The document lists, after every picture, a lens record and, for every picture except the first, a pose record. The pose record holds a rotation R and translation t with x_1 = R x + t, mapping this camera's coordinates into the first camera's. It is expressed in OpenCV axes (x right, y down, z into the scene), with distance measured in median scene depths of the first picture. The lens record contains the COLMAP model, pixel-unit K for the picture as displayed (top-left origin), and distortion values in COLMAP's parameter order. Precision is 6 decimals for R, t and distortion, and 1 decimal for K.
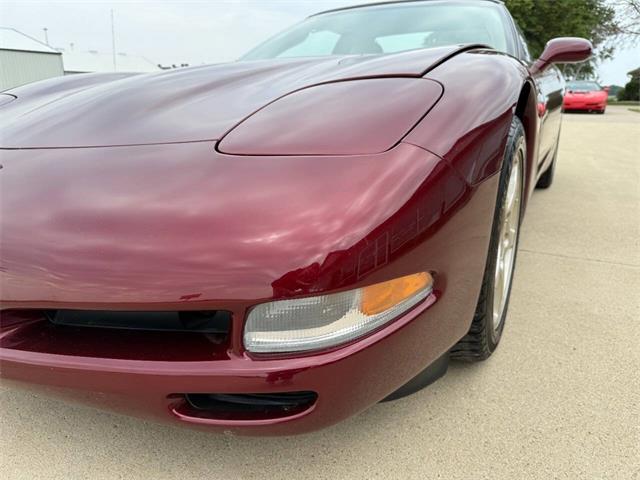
lens RADIAL K [[466.2, 0, 318.5], [0, 466.2, 253.8], [0, 0, 1]] dist [-0.016974, 0.008213]
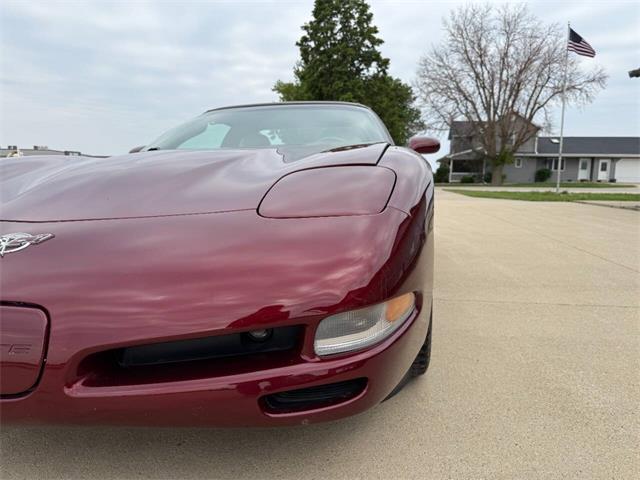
lens RADIAL K [[466.2, 0, 318.5], [0, 466.2, 253.8], [0, 0, 1]] dist [-0.016974, 0.008213]
pose [[0.950824, -0.050097, 0.305653, -0.342653], [0.100830, 0.983143, -0.152523, 0.077826], [-0.292860, 0.175842, 0.939847, -0.214371]]
